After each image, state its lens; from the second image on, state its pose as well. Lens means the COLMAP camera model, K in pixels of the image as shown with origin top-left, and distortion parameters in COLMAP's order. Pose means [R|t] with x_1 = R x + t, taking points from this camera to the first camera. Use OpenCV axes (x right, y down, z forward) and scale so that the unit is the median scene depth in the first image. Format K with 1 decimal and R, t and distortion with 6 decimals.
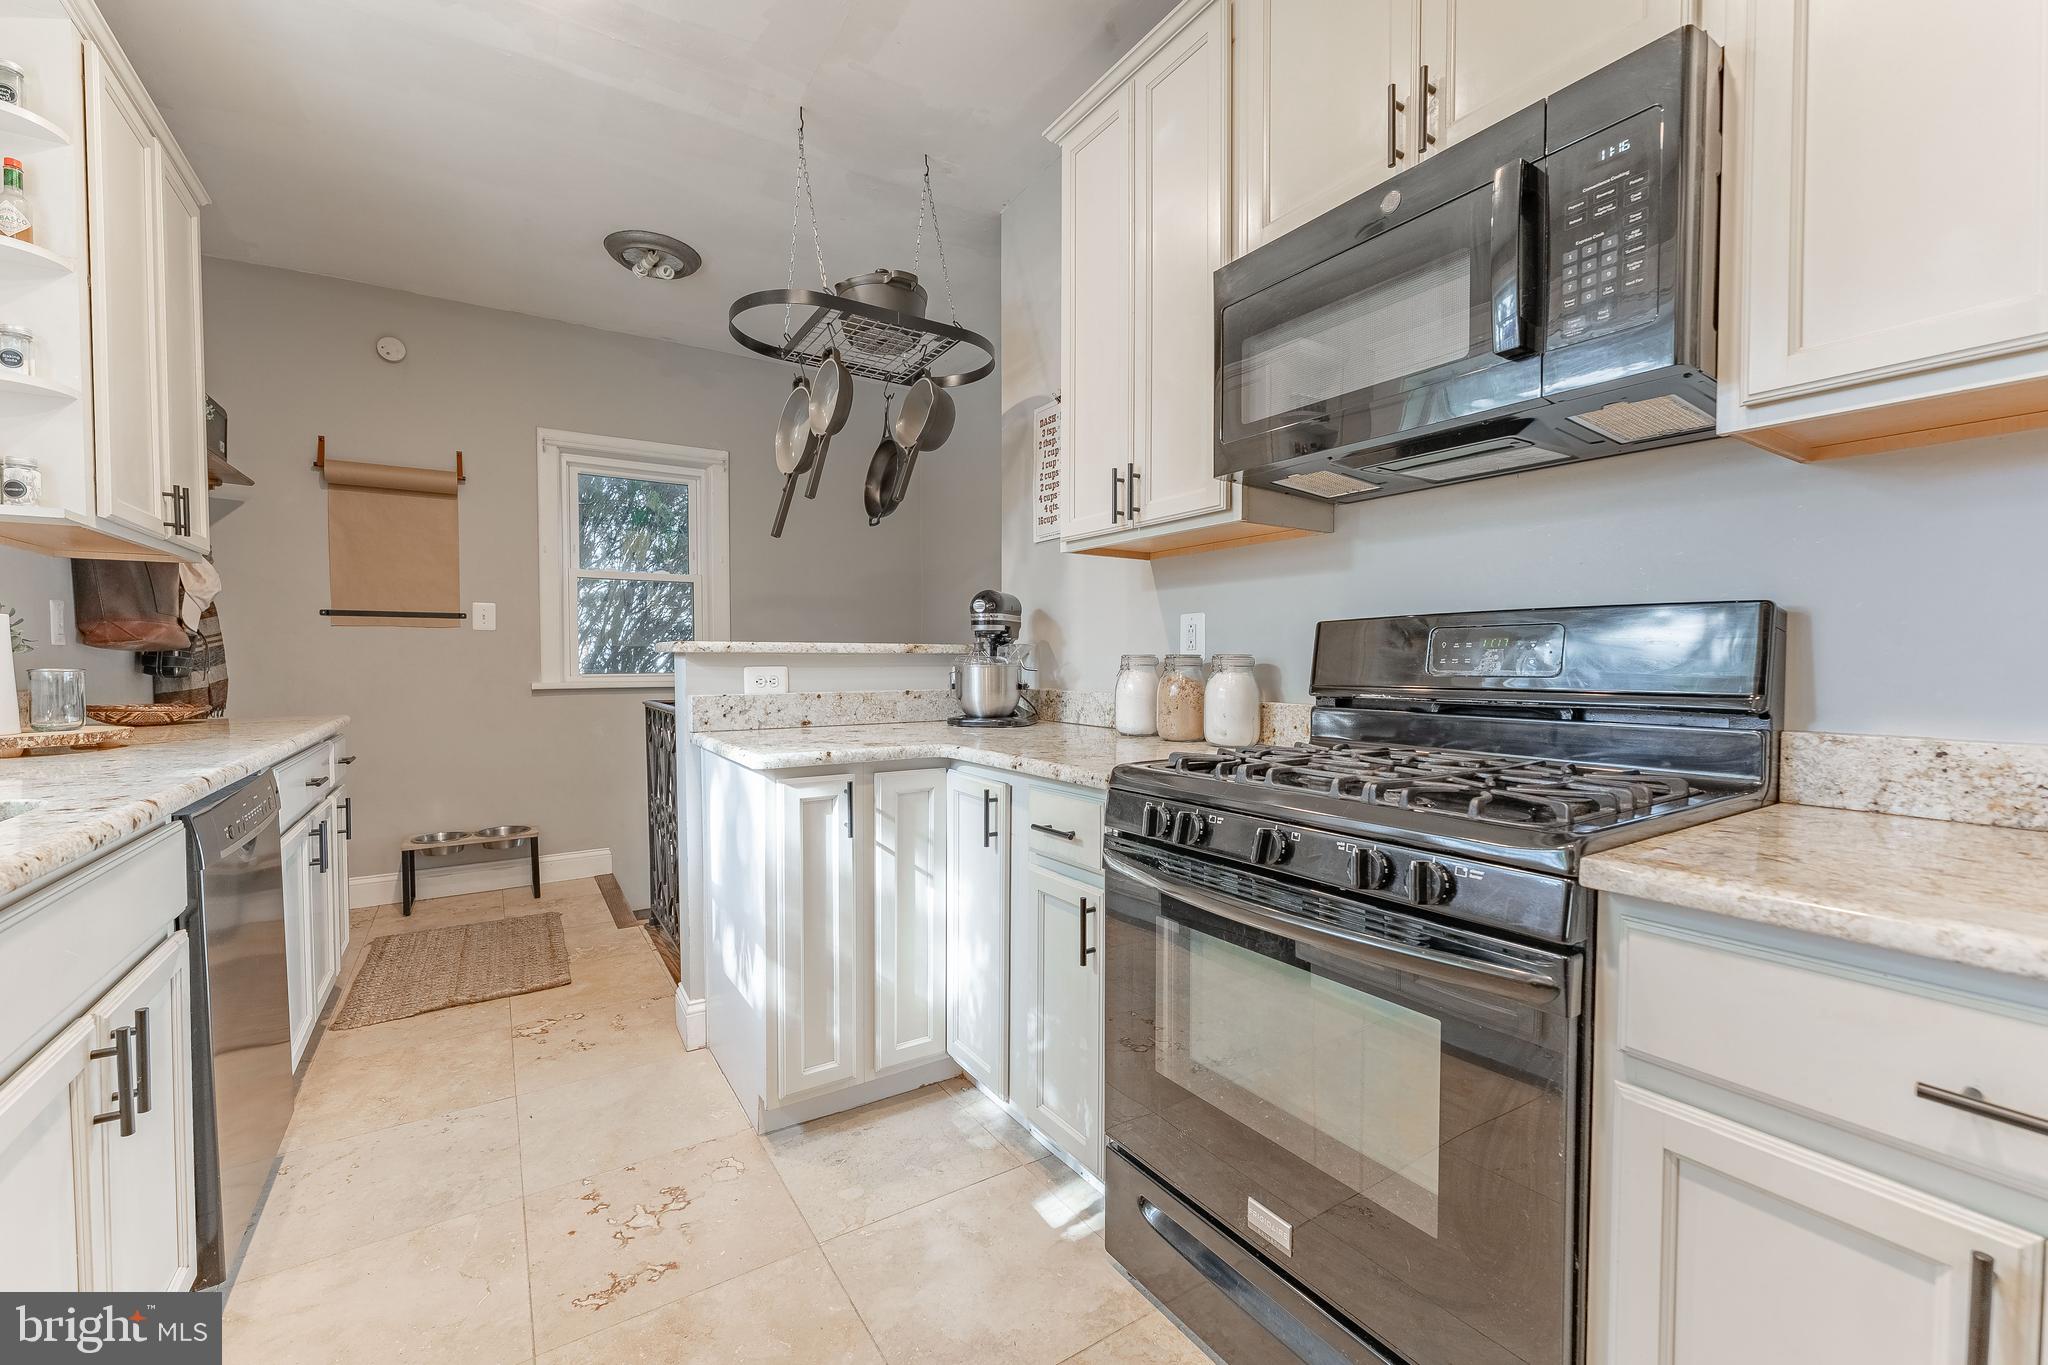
lens RADIAL K [[831.6, 0, 1019.7], [0, 831.6, 686.5], [0, 0, 1]] dist [-0.000304, 0.000049]
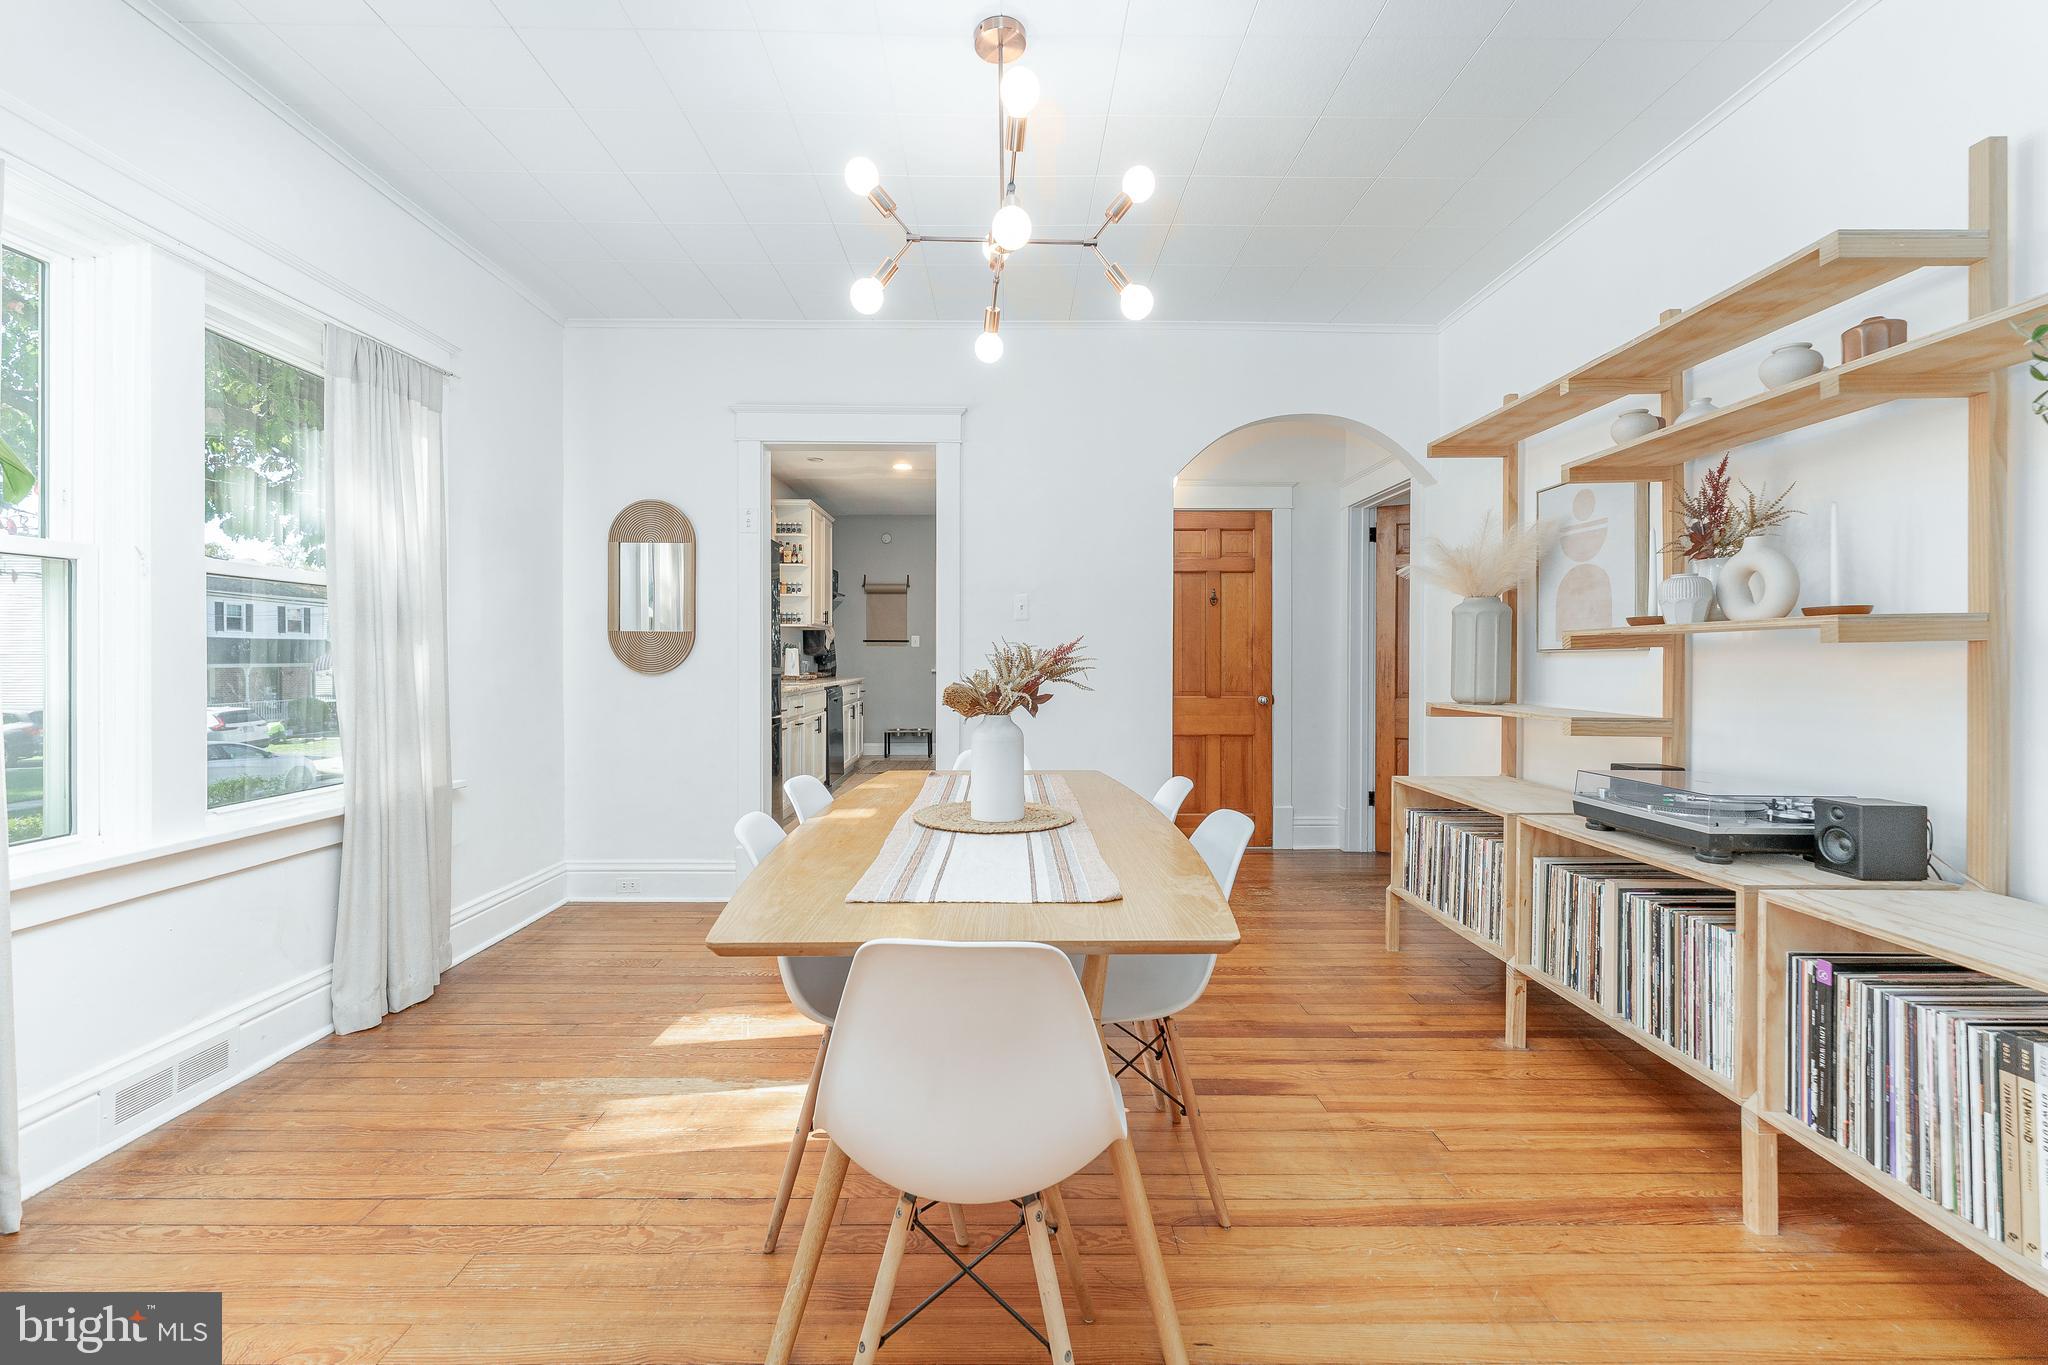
lens RADIAL K [[831.6, 0, 1009.8], [0, 831.6, 669.7], [0, 0, 1]] dist [-0.000304, 0.000049]
pose [[0.842835, 0.008055, -0.538112, 1.626376], [-0.019068, 0.999707, -0.014901, 0.053566], [0.537835, 0.022820, 0.842741, -1.628730]]
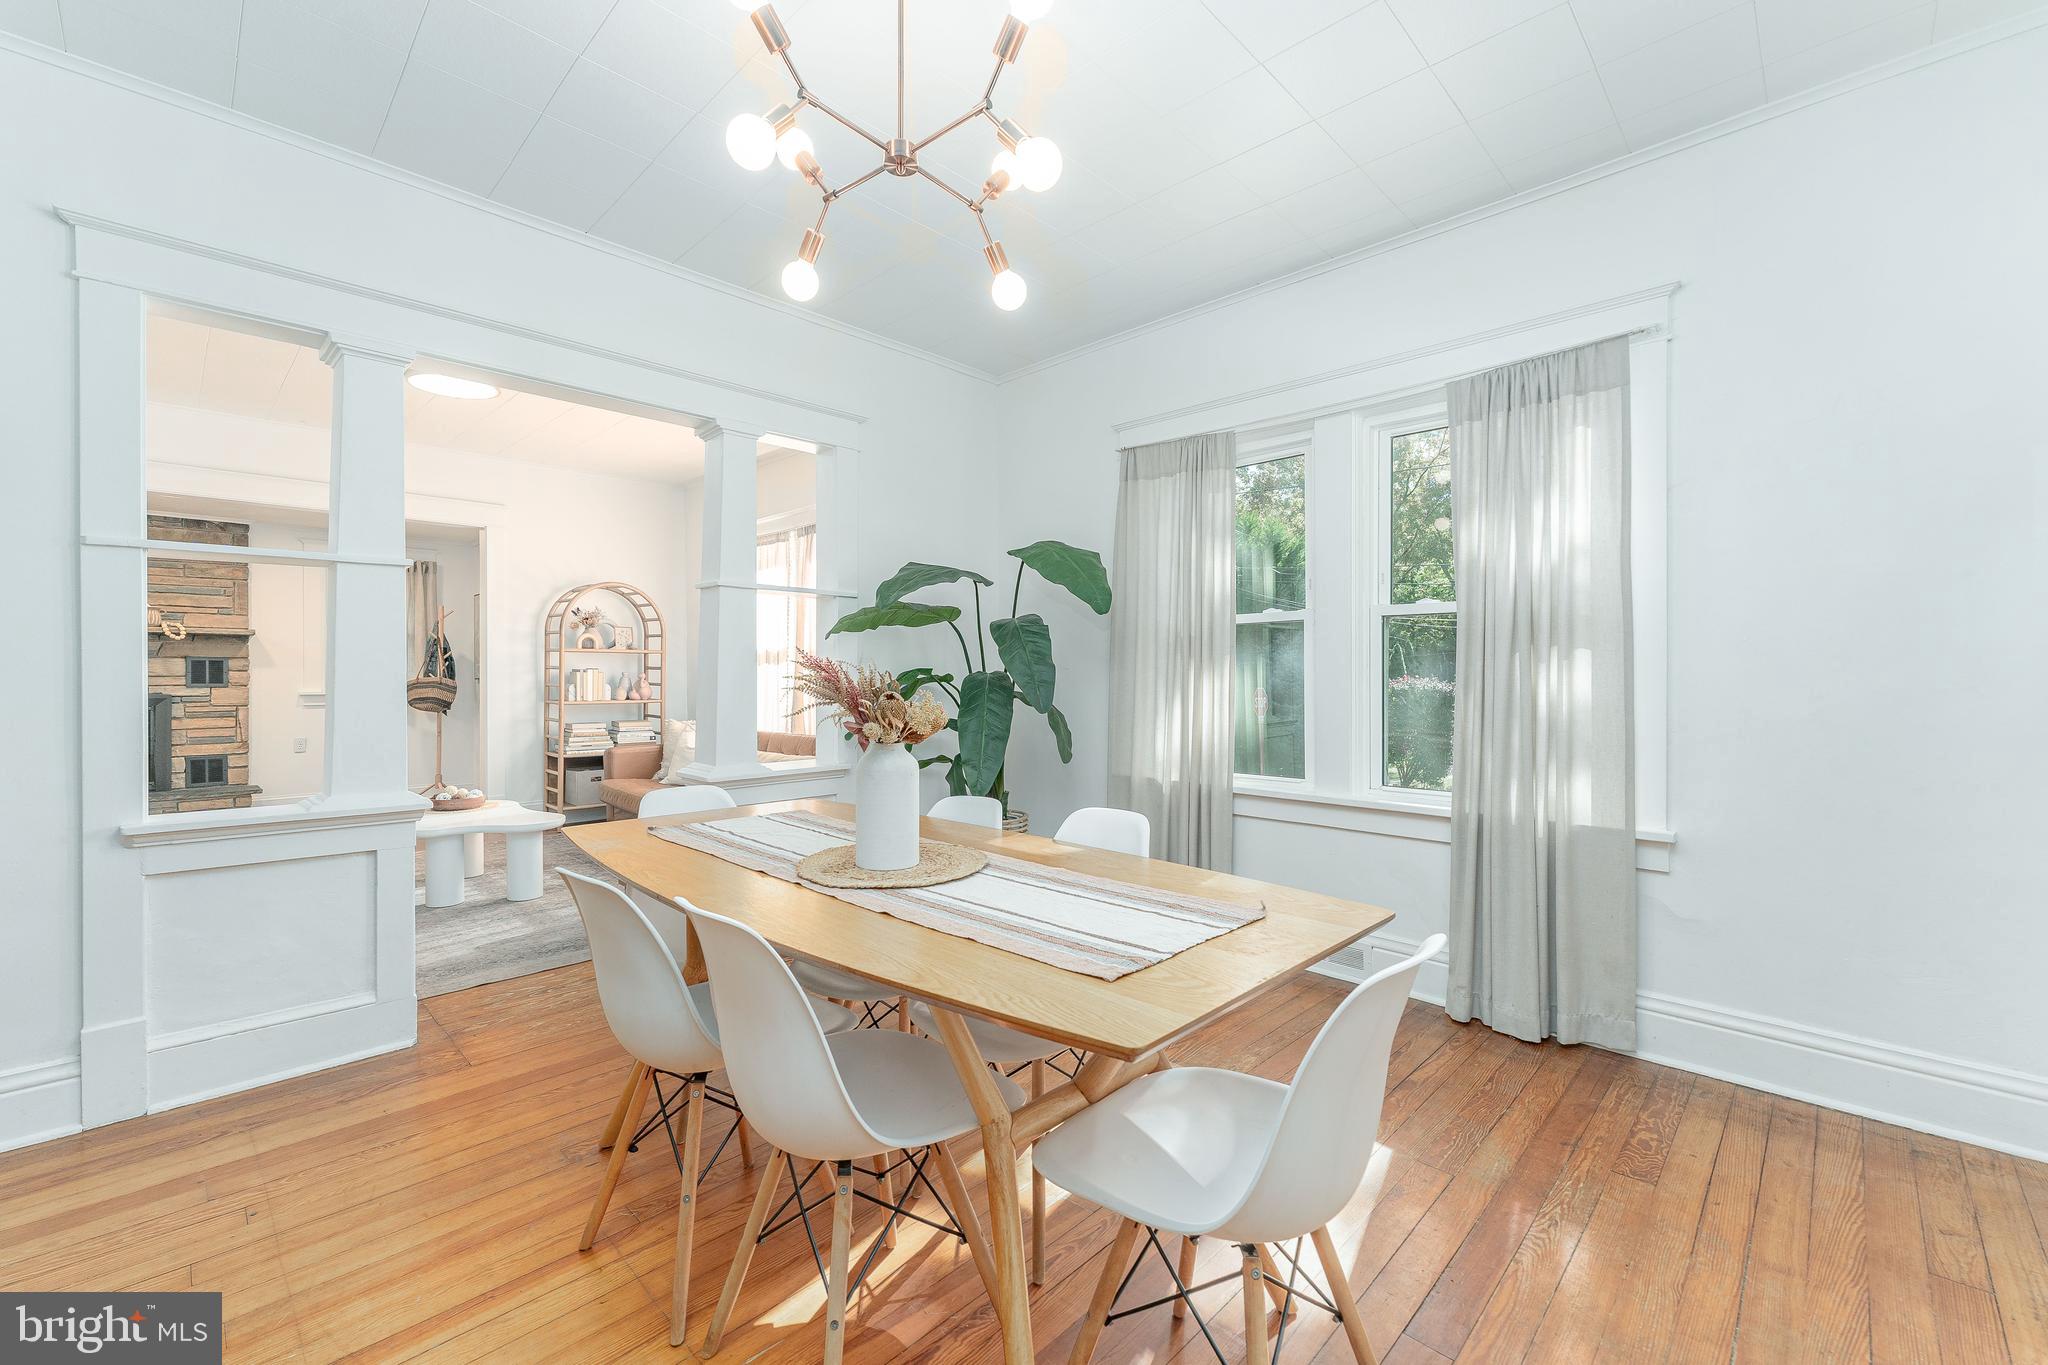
lens RADIAL K [[831.6, 0, 1016.9], [0, 831.6, 675.0], [0, 0, 1]] dist [-0.000304, 0.000049]
pose [[-0.971947, -0.000397, -0.235198, 1.161806], [-0.008356, 0.999426, 0.032843, -0.000414], [0.235050, 0.033887, -0.971392, 0.011618]]
